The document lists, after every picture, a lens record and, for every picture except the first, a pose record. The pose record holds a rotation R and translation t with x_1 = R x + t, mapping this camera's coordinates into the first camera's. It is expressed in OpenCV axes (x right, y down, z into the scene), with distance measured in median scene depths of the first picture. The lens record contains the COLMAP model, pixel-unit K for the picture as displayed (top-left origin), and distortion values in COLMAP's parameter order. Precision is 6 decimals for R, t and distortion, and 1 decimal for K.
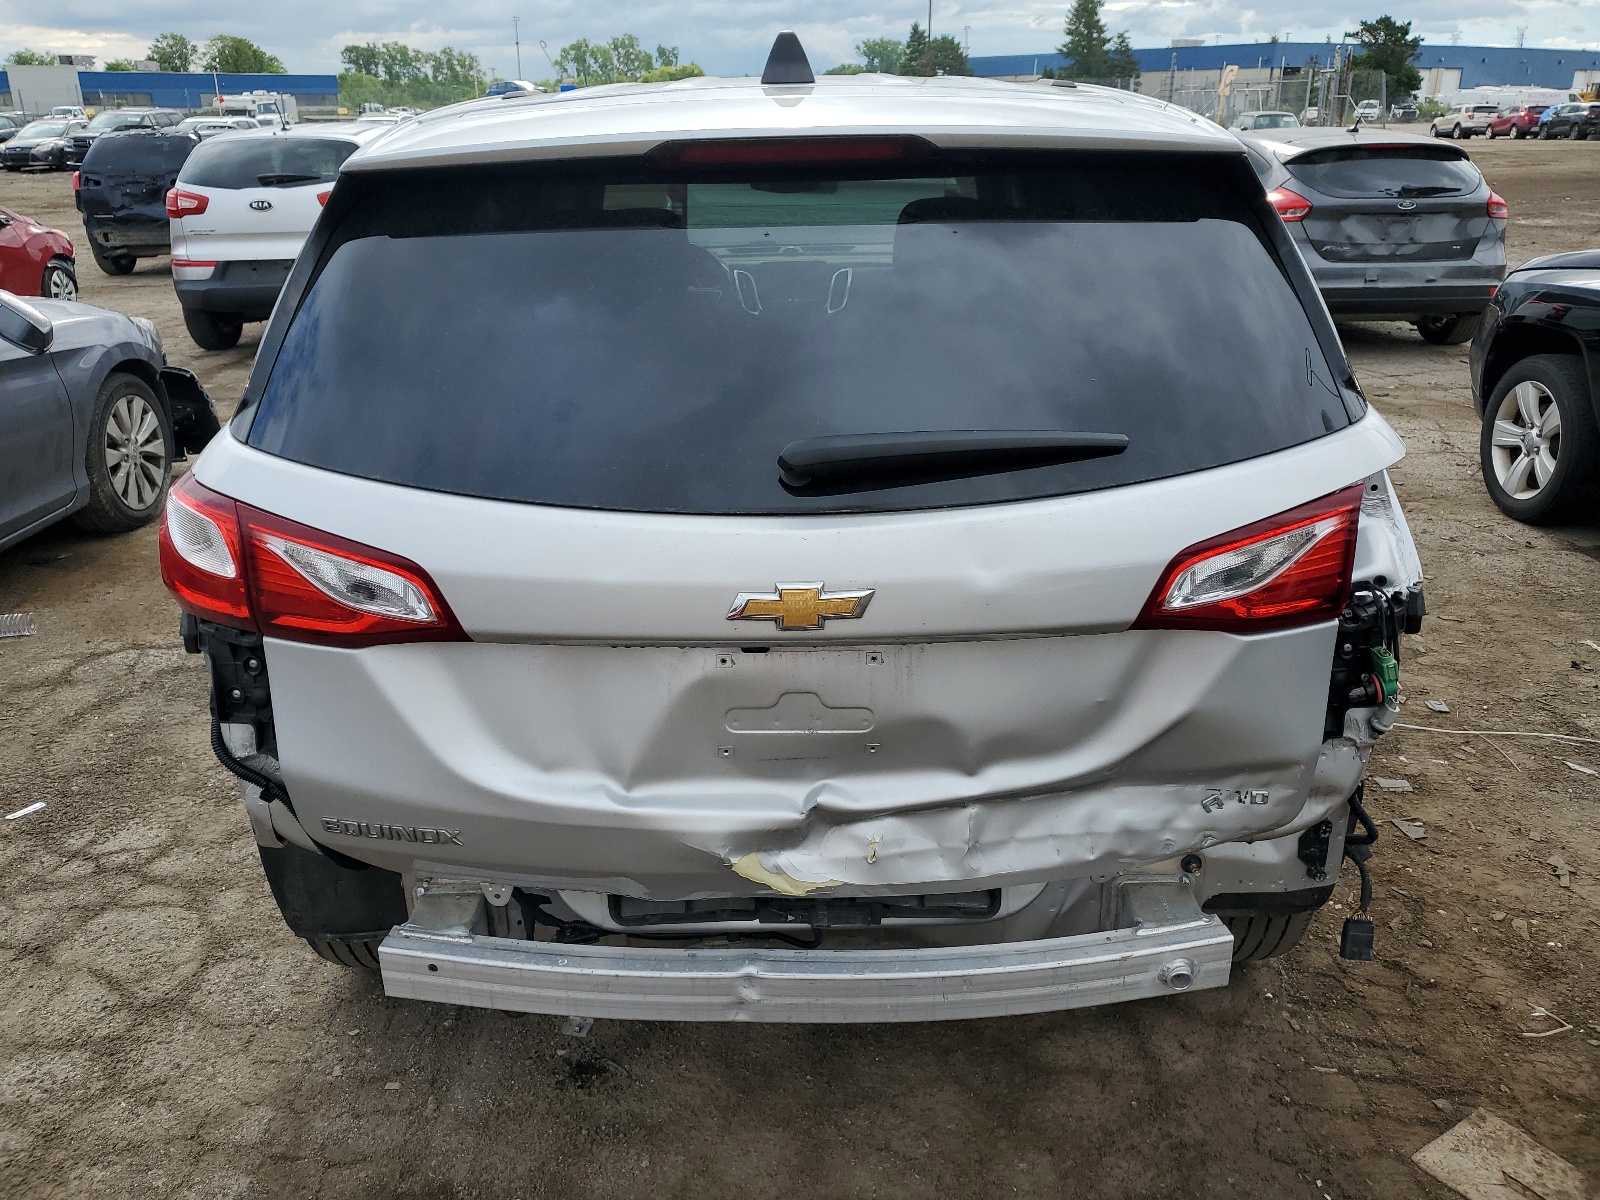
lens RADIAL K [[1319.4, 0, 799.9], [0, 1319.4, 600.9], [0, 0, 1]] dist [0.015516, 0.008331]
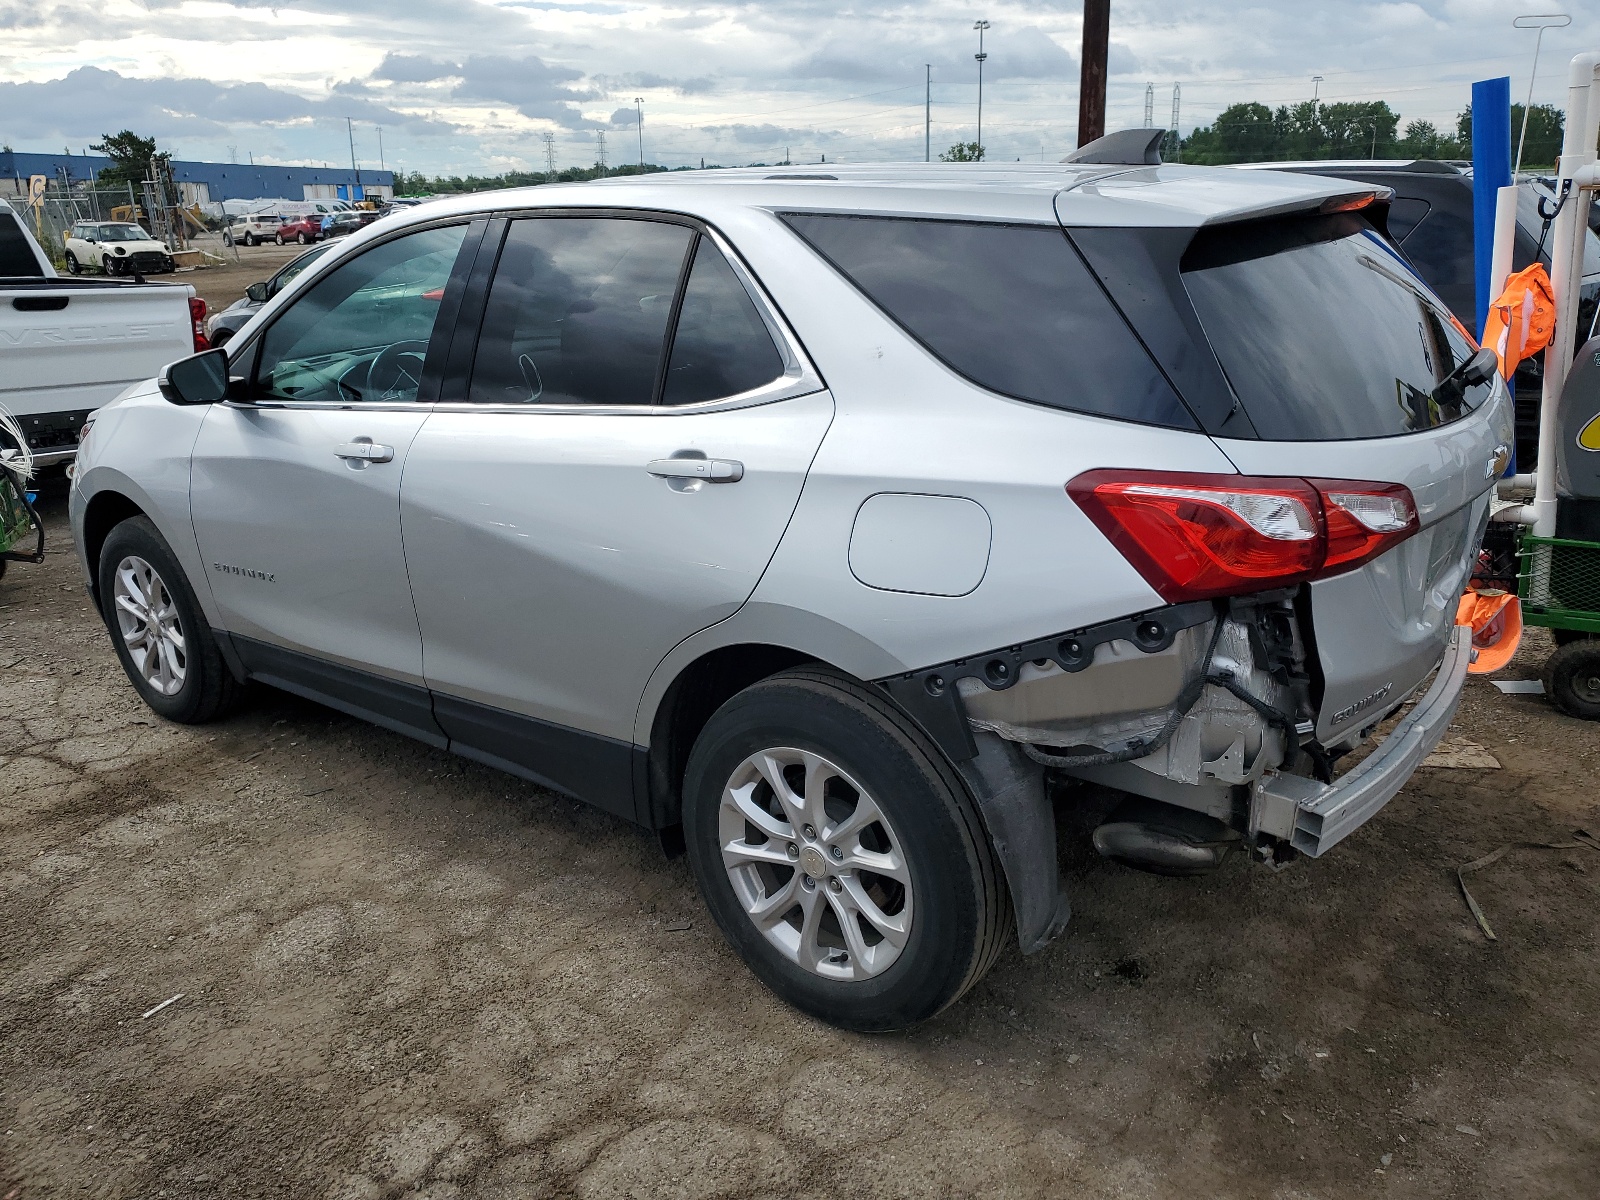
lens RADIAL K [[1319.4, 0, 799.6], [0, 1319.4, 599.2], [0, 0, 1]] dist [0.015516, 0.008331]
pose [[0.586142, -0.243411, 0.772780, -0.141998], [0.303826, 0.950236, 0.068859, -0.016202], [-0.751084, 0.194430, 0.630928, 0.049035]]
